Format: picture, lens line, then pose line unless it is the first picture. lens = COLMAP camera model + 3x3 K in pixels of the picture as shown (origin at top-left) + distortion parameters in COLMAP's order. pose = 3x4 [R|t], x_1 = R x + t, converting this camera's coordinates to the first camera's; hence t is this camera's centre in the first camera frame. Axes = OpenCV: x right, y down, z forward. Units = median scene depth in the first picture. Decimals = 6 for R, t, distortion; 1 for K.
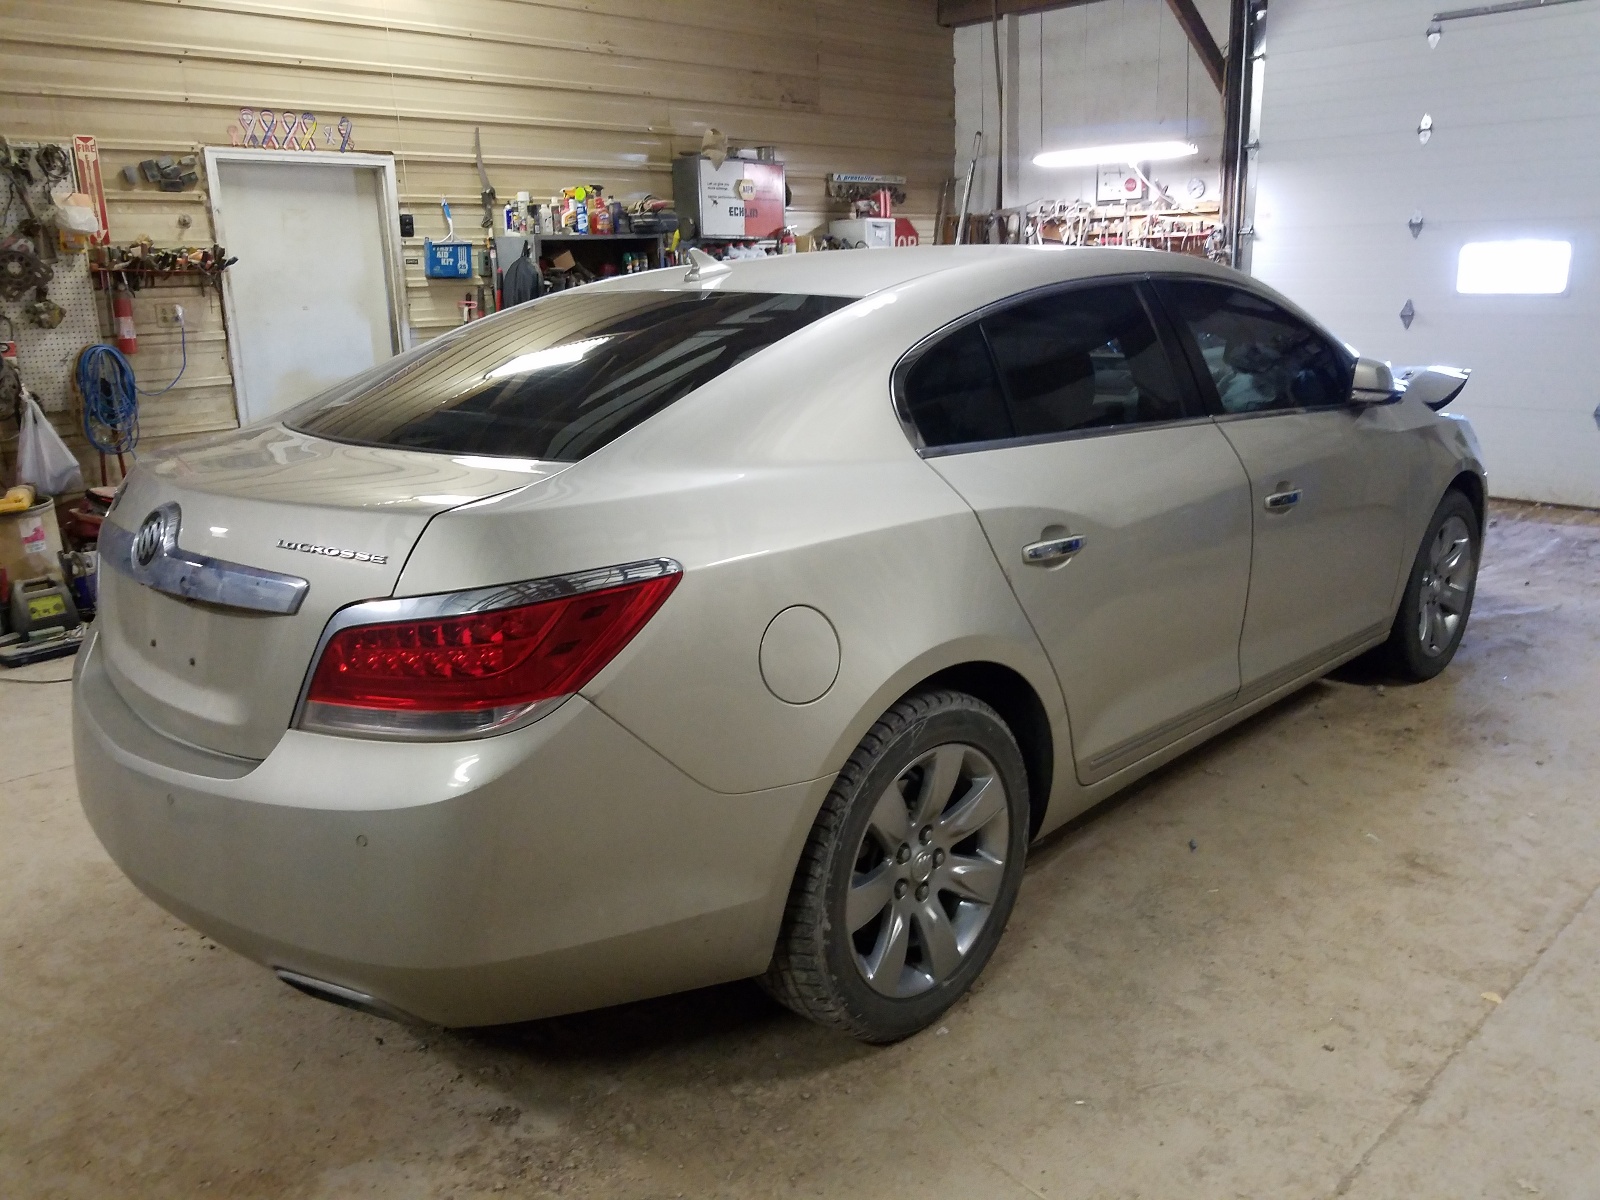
lens RADIAL K [[1226.3, 0, 802.9], [0, 1226.3, 594.3], [0, 0, 1]] dist [-0.008325, 0.002562]
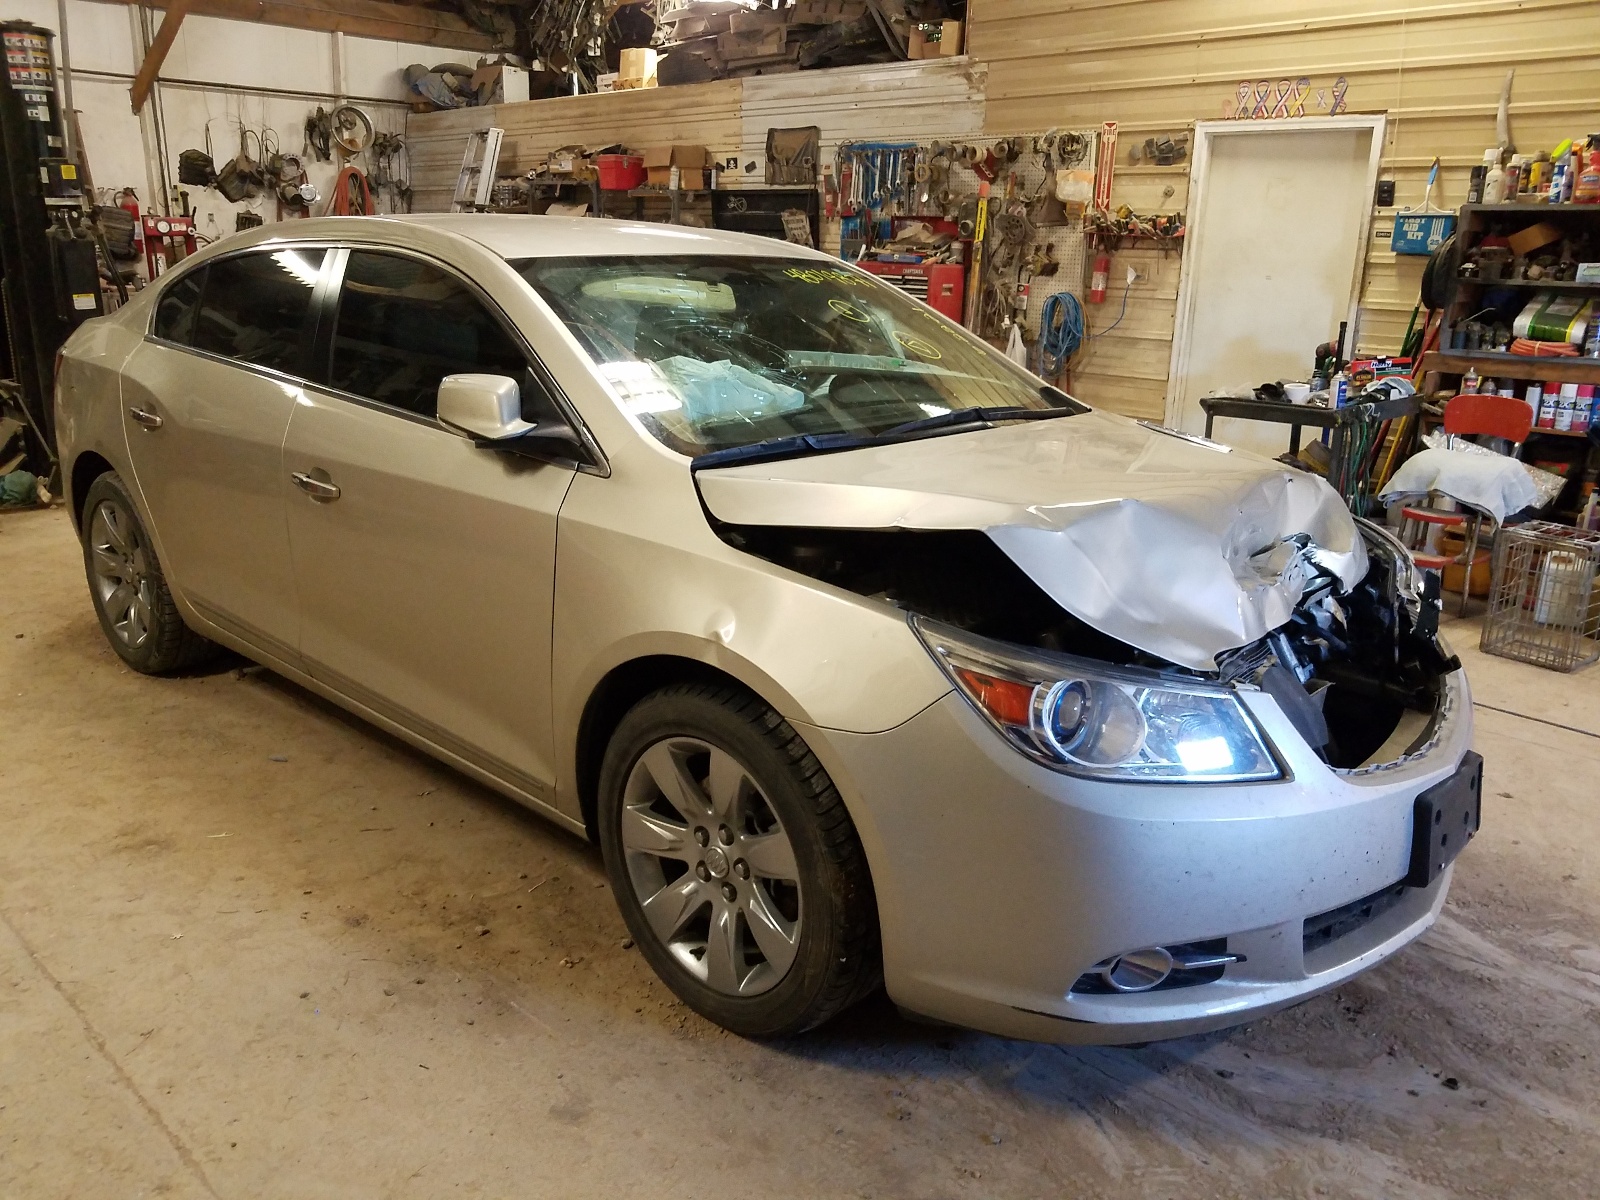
lens RADIAL K [[1226.3, 0, 805.1], [0, 1226.3, 598.6], [0, 0, 1]] dist [-0.008325, 0.002562]
pose [[0.051178, 0.305431, -0.950838, 0.663384], [-0.279625, 0.918387, 0.279956, -0.182883], [0.958744, 0.251551, 0.132407, 0.624239]]
